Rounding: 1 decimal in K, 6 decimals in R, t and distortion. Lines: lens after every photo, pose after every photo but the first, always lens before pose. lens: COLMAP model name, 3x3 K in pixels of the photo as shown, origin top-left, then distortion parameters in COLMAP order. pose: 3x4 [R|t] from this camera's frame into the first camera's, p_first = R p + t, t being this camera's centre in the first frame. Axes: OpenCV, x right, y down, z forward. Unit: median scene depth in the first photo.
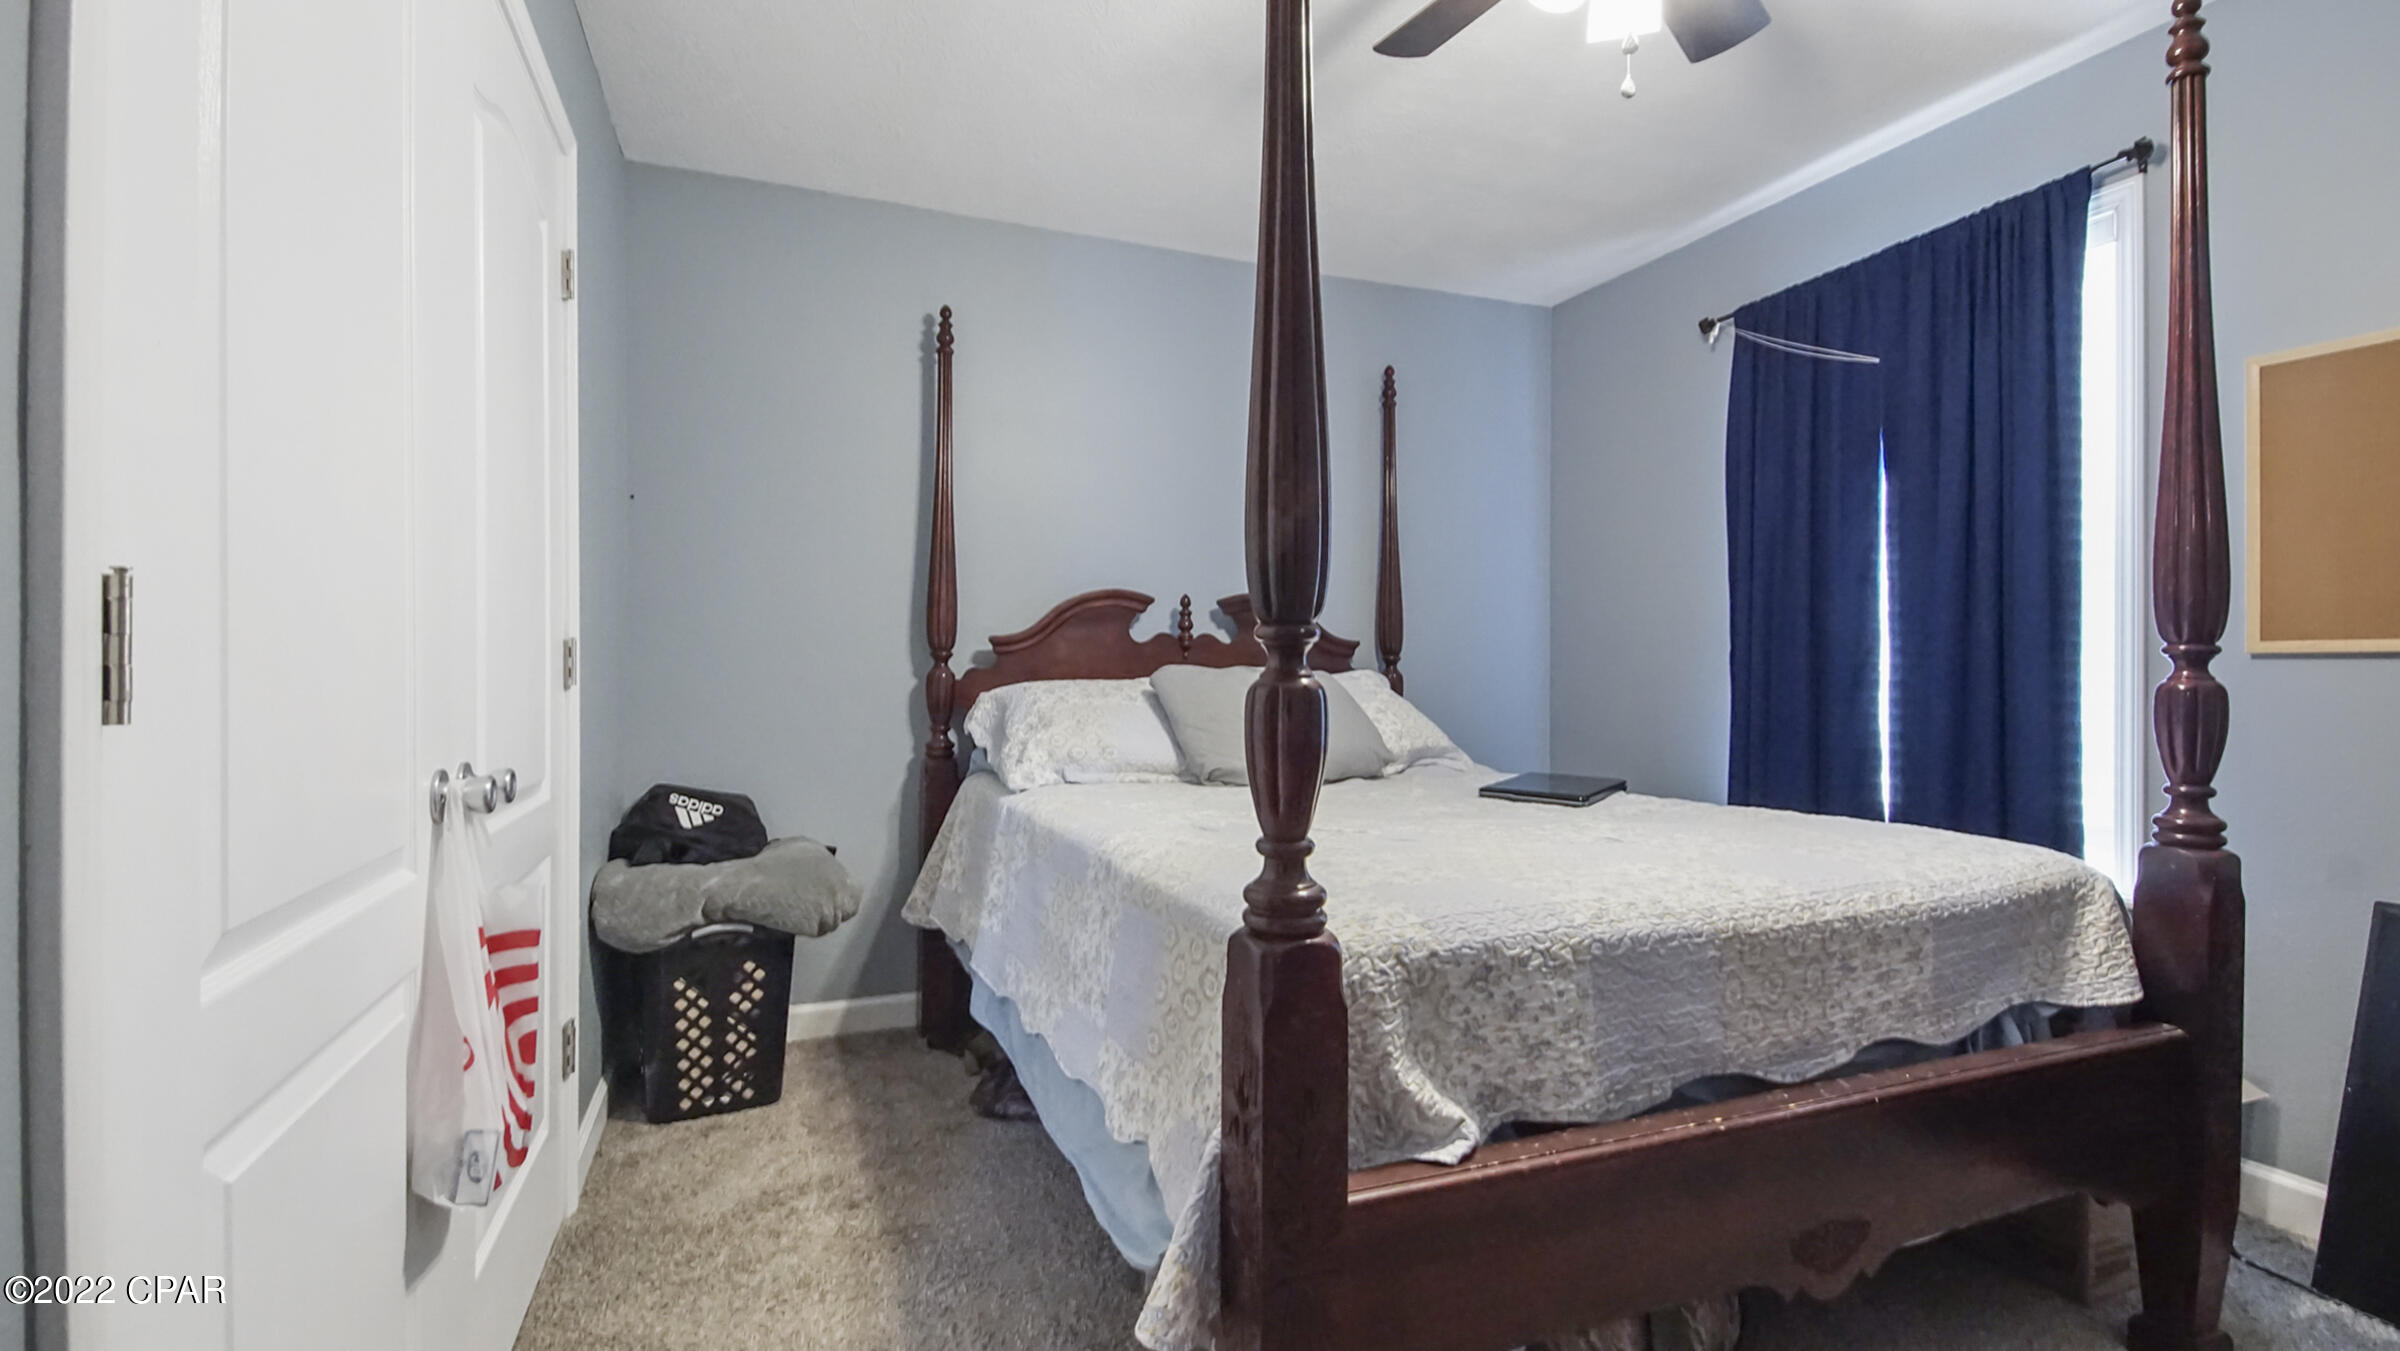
lens RADIAL K [[1070.4, 0, 1200.0], [0, 1070.4, 675.5], [0, 0, 1]] dist [0.037026, -0.023925]
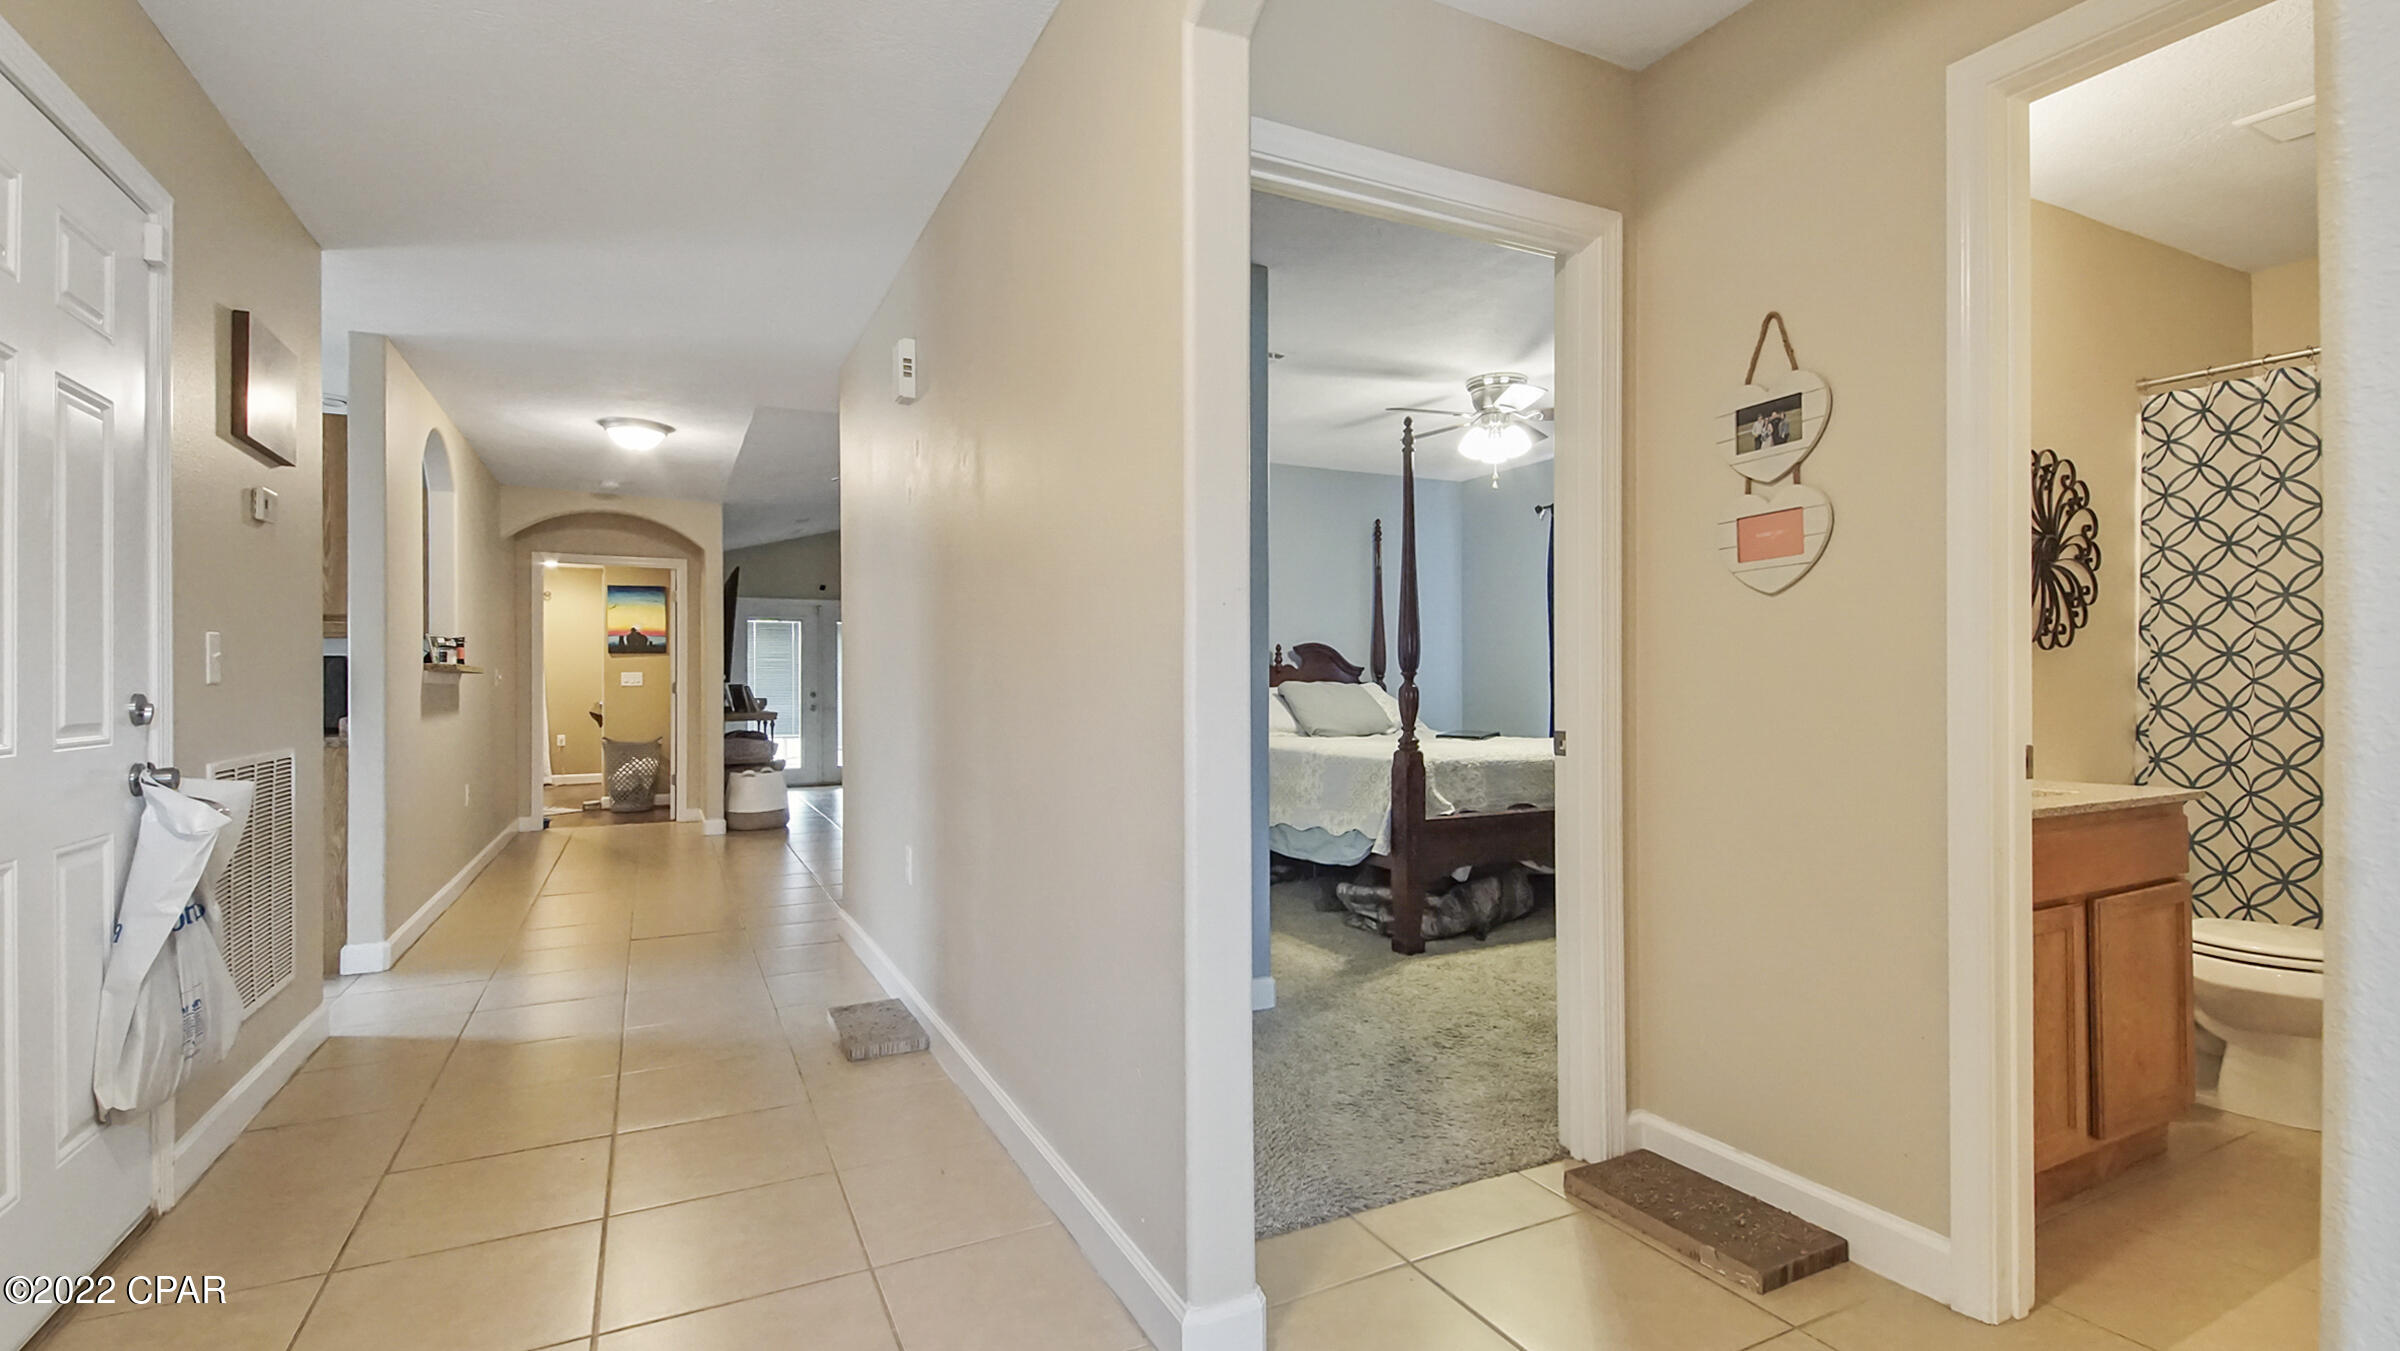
lens RADIAL K [[1070.4, 0, 1200.0], [0, 1070.4, 675.5], [0, 0, 1]] dist [0.037026, -0.023925]
pose [[0.996120, -0.007015, 0.087723, -0.838778], [0.007997, 0.999909, -0.010852, 0.001239], [-0.087639, 0.011511, 0.996086, -2.329287]]
